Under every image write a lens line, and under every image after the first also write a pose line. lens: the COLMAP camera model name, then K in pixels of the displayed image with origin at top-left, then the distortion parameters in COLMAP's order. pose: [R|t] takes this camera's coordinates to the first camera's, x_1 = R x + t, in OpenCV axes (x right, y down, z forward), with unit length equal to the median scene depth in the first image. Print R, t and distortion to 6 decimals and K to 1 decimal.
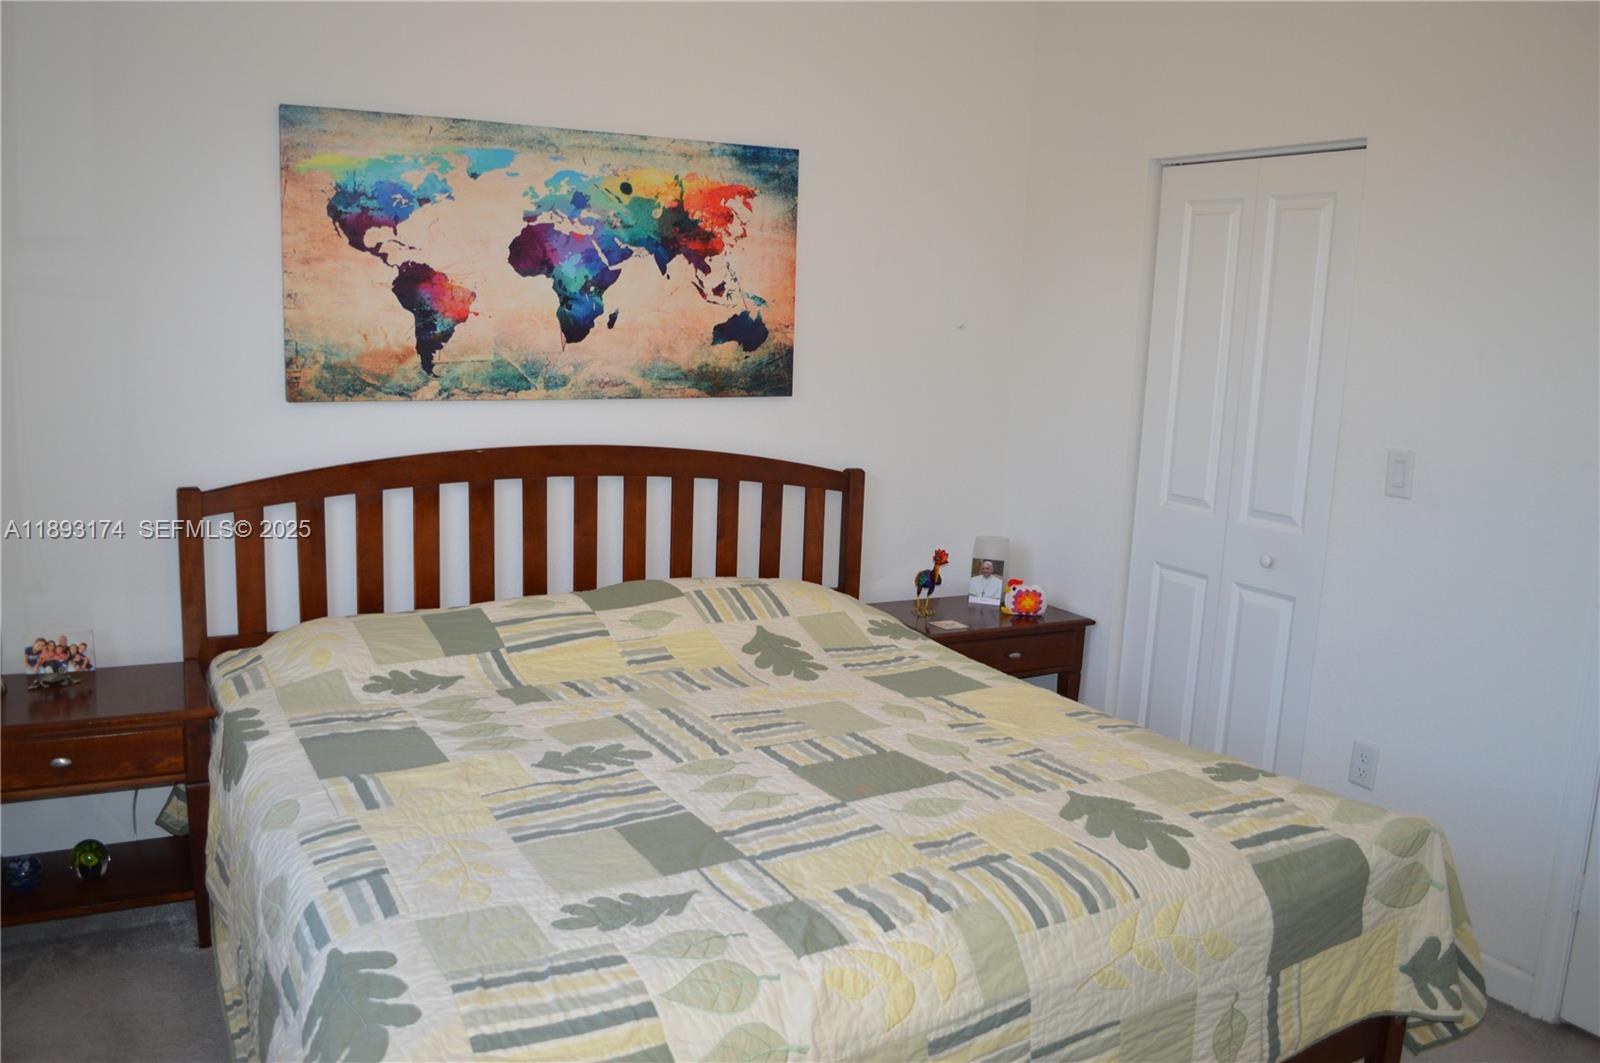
lens RADIAL K [[1227.9, 0, 780.7], [0, 1227.9, 524.8], [0, 0, 1]] dist [-0.069015, 0.037993]
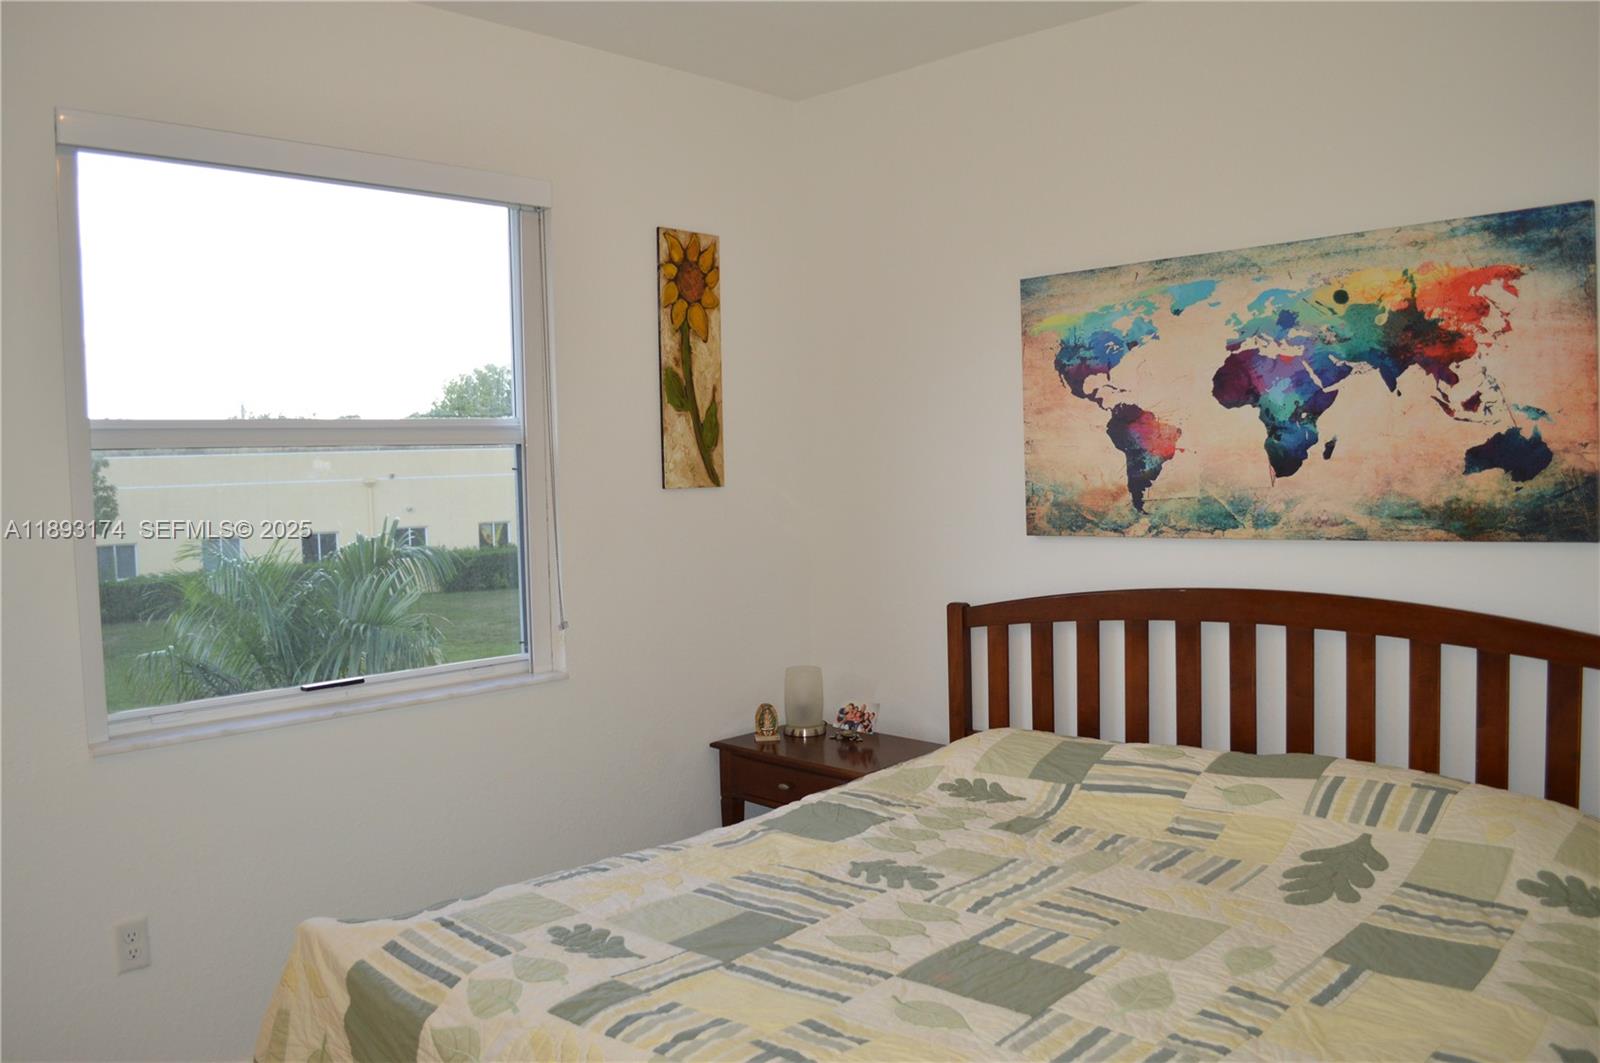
lens RADIAL K [[1230.9, 0, 808.3], [0, 1230.9, 536.8], [0, 0, 1]] dist [-0.083338, 0.013175]
pose [[0.338595, 0.011741, -0.940859, 0.579129], [-0.120439, 0.992238, -0.030962, -0.037660], [0.933192, 0.123799, 0.337381, 0.402408]]
